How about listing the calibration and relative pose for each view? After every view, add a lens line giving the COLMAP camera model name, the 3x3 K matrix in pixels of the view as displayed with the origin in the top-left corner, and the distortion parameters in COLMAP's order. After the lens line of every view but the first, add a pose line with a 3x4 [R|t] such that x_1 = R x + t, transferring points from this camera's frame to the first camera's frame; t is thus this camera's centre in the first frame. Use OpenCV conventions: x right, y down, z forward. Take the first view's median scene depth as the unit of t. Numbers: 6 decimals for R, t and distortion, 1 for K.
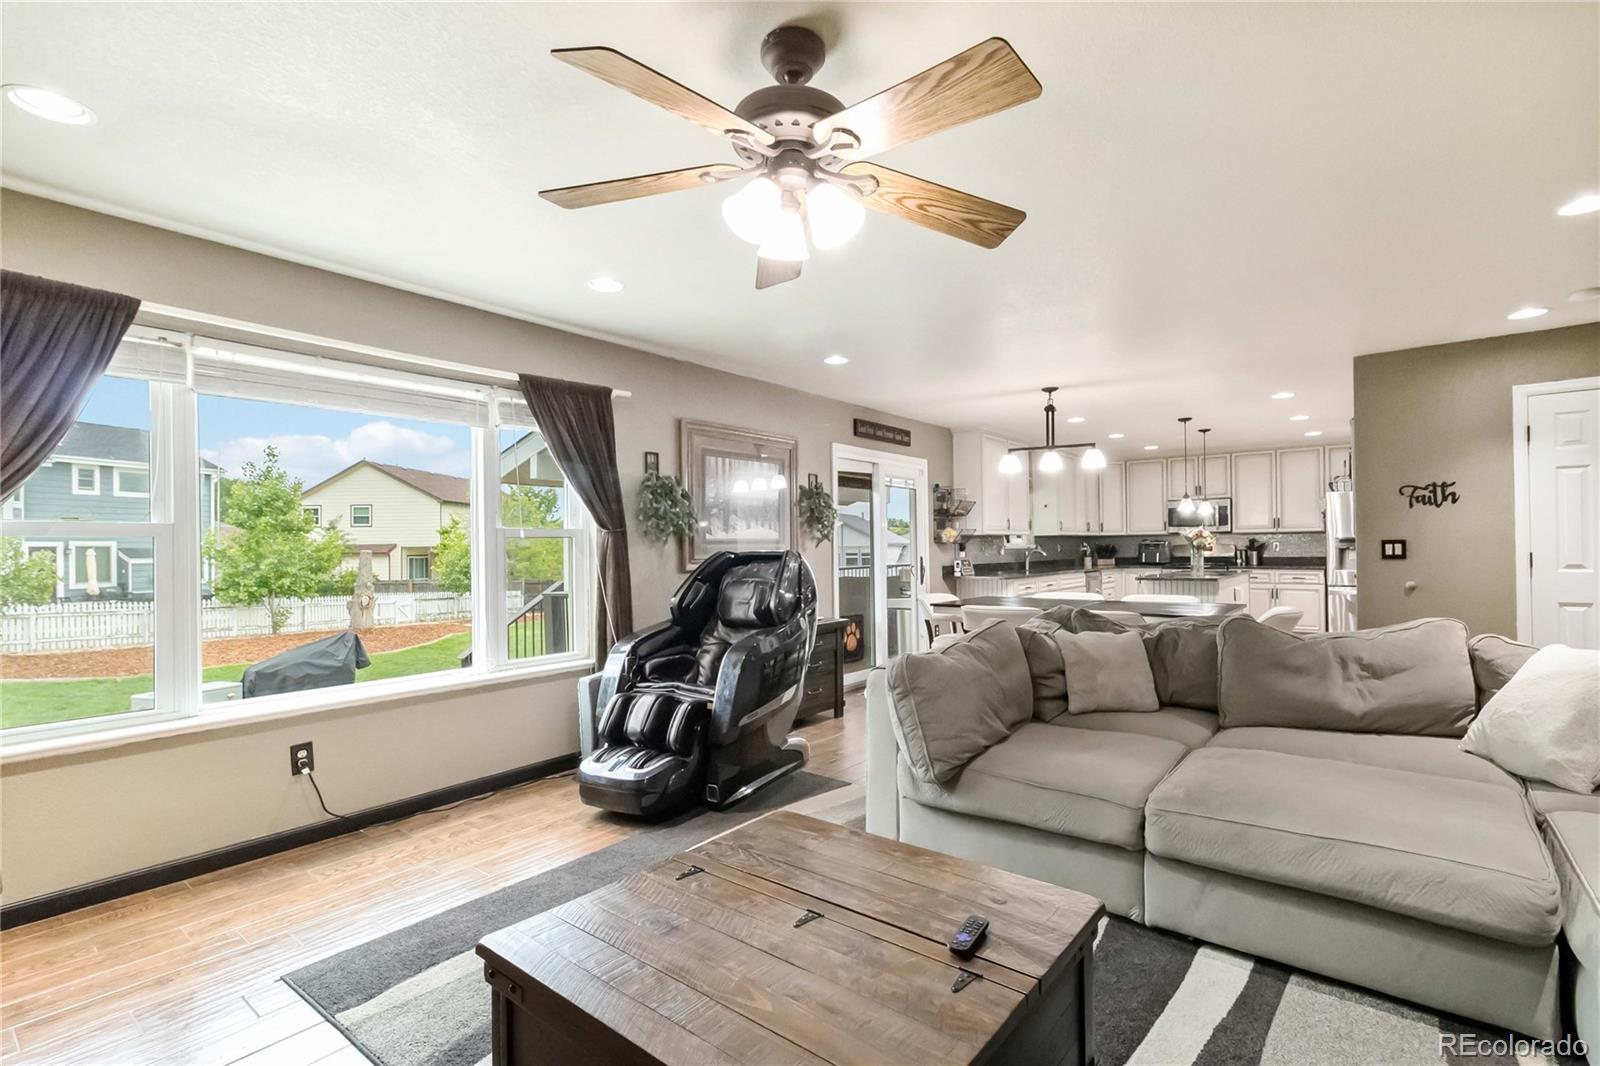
lens RADIAL K [[737.5, 0, 795.5], [0, 737.5, 545.5], [0, 0, 1]] dist [0.003588, -0.000953]
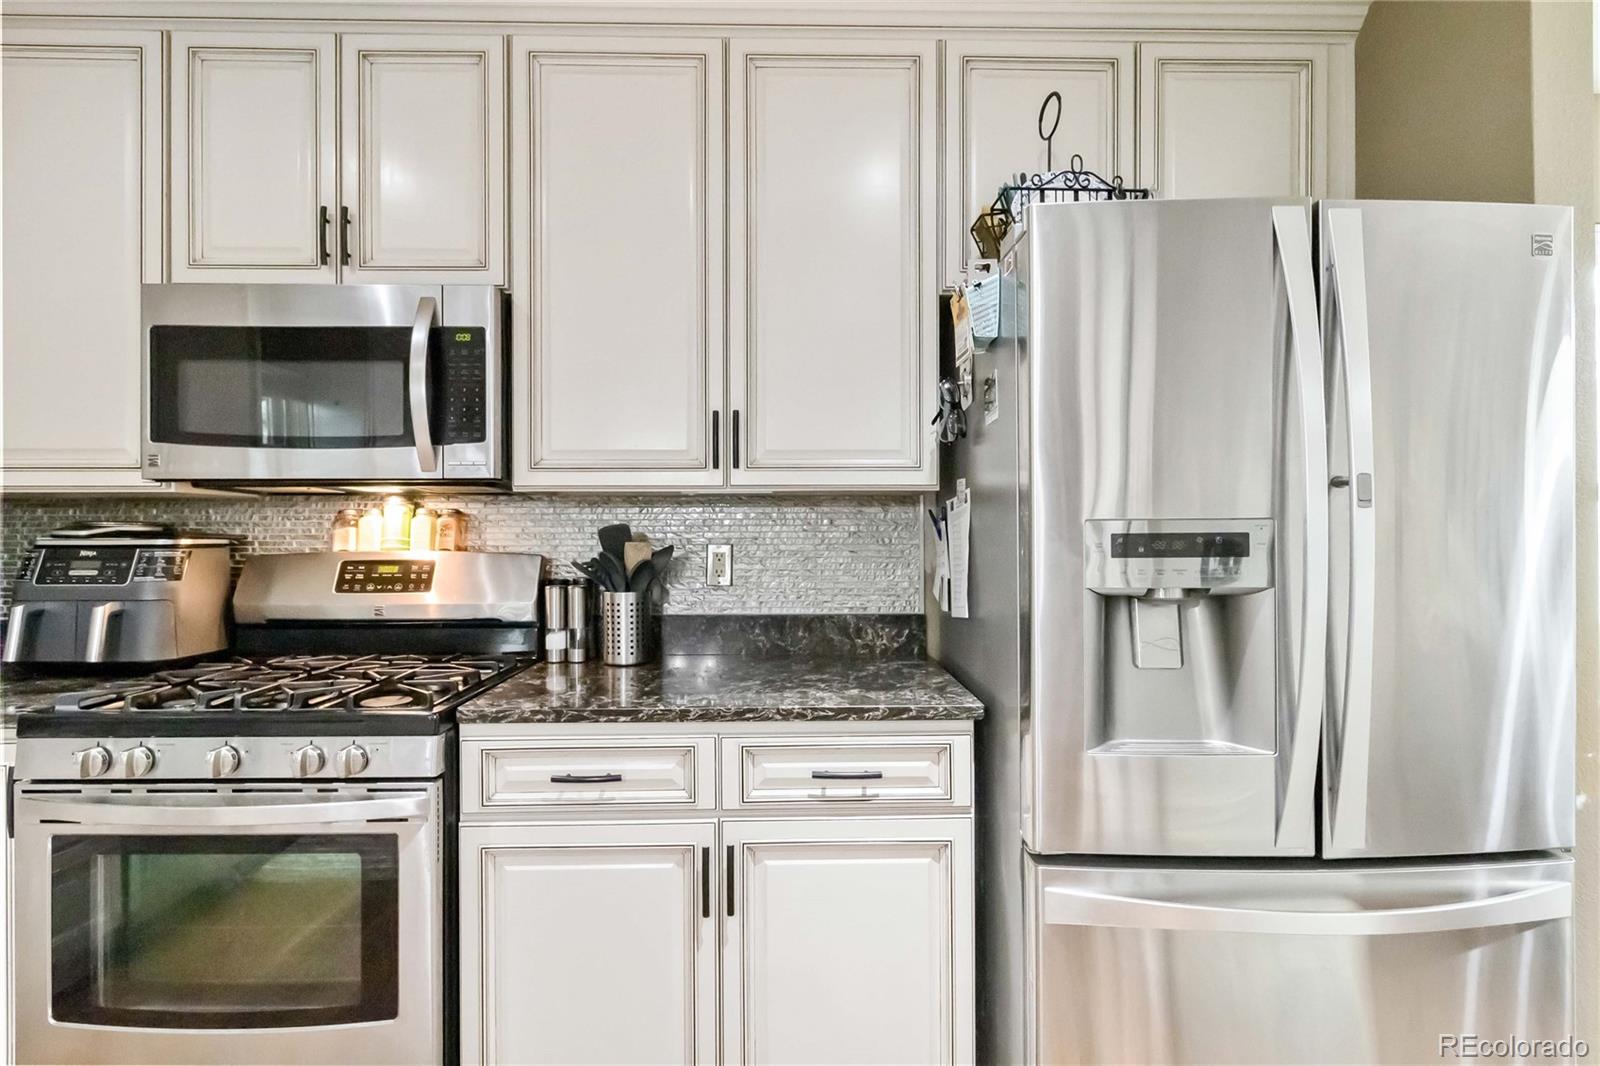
lens RADIAL K [[807.2, 0, 797.6], [0, 807.2, 530.5], [0, 0, 1]] dist [-0.002971, -0.000599]
pose [[0.761063, 0.012140, 0.648564, 0.549321], [-0.008900, 0.999926, -0.008273, -0.006959], [-0.648617, 0.000524, 0.761115, 0.857504]]
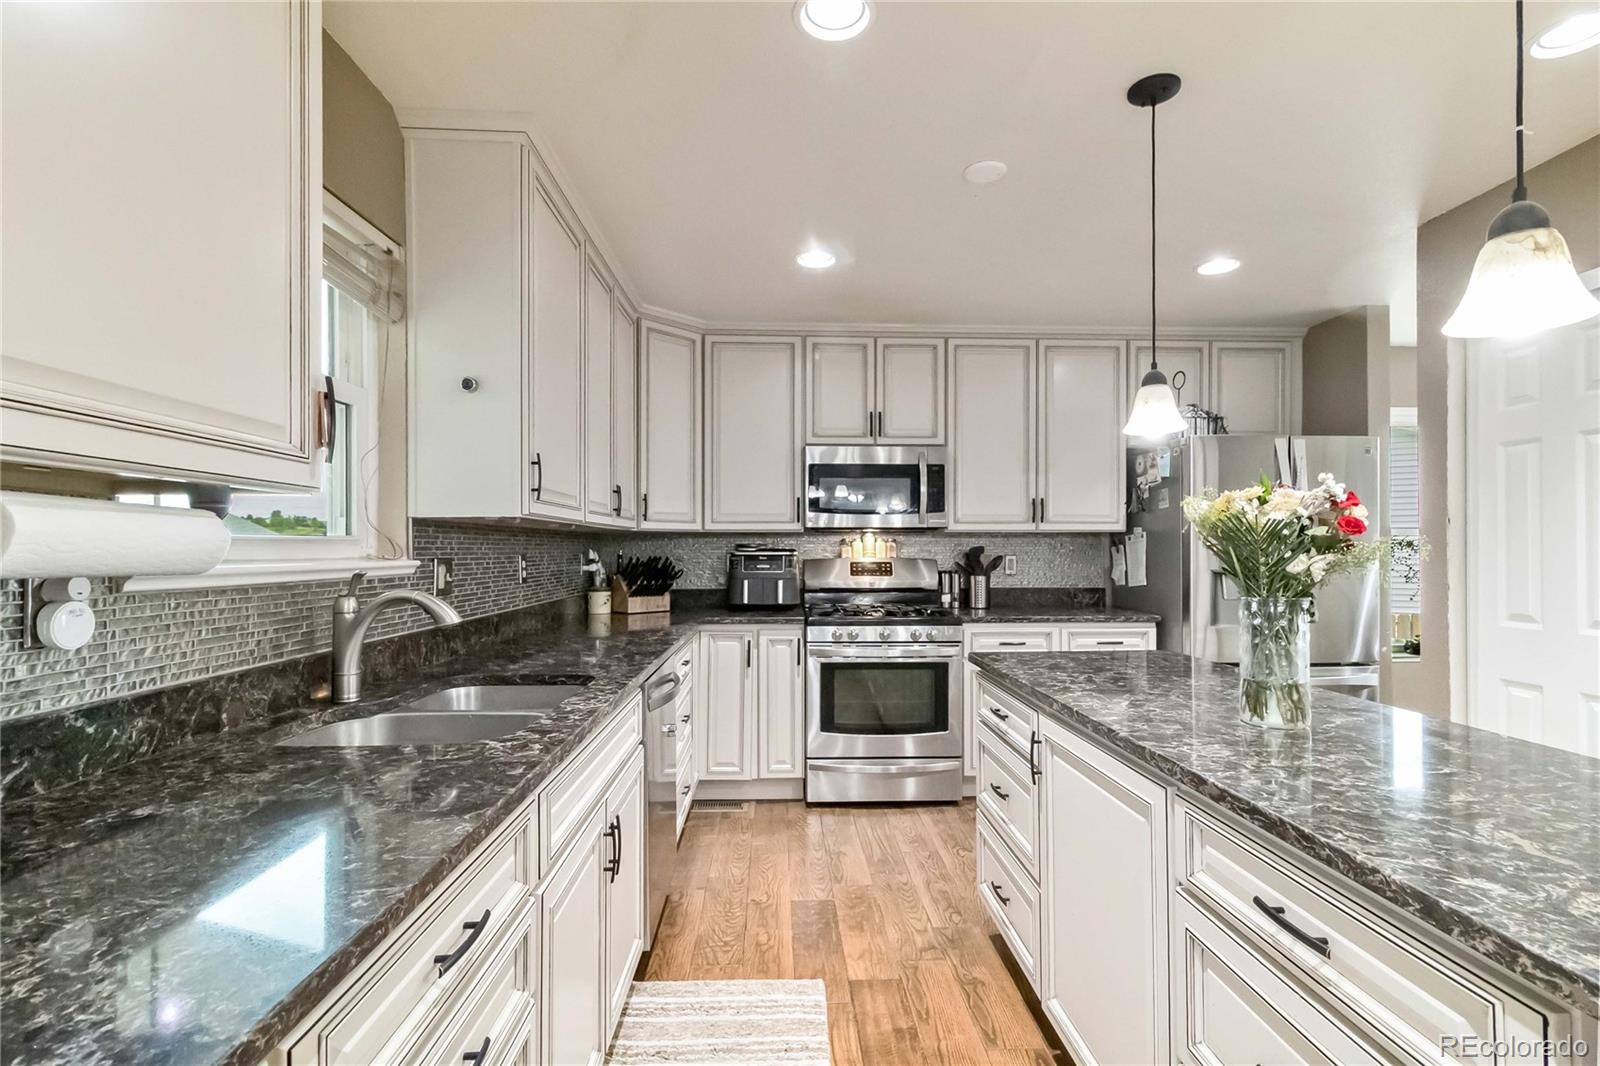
lens RADIAL K [[737.5, 0, 808.2], [0, 737.5, 542.4], [0, 0, 1]] dist [0.003588, -0.000953]
pose [[0.748735, 0.018122, 0.662622, 0.278045], [-0.011244, 0.999830, -0.014639, -0.004450], [-0.662774, 0.003510, 0.748811, 0.787171]]
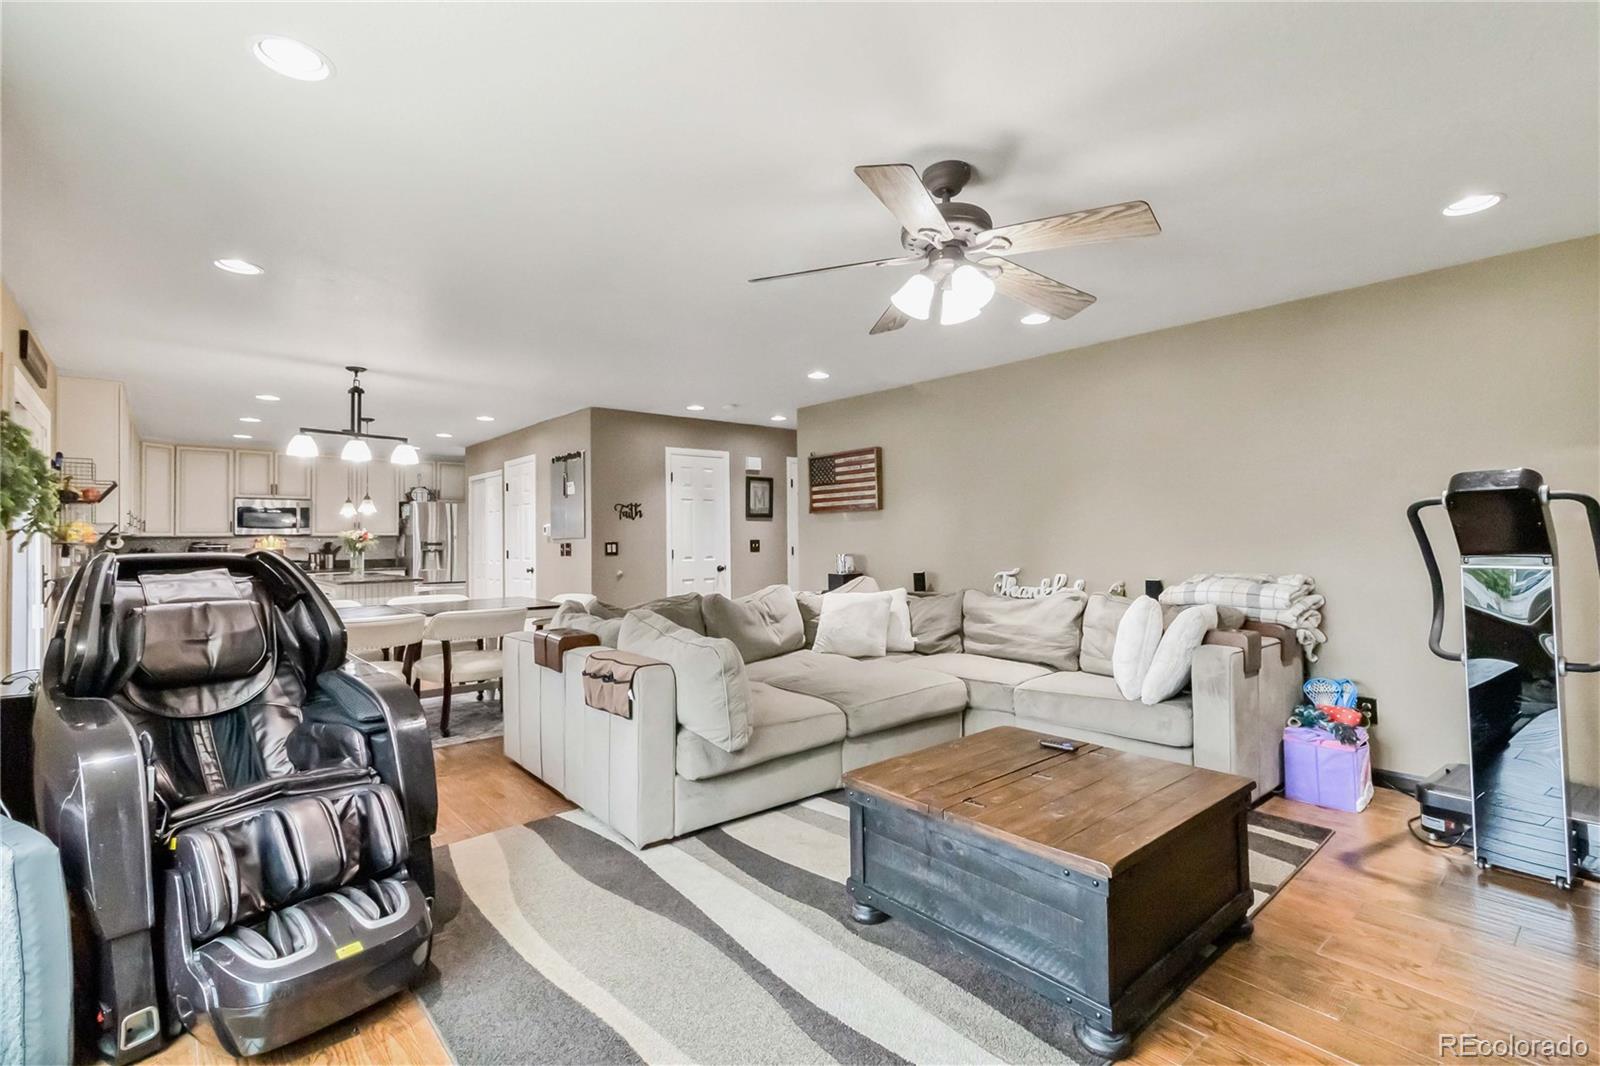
lens RADIAL K [[737.5, 0, 816.8], [0, 737.5, 525.1], [0, 0, 1]] dist [0.003588, -0.000953]
pose [[0.161190, 0.030759, 0.986444, -0.271312], [0.006731, 0.999457, -0.032265, 0.004492], [-0.986900, 0.011841, 0.160896, 0.201527]]
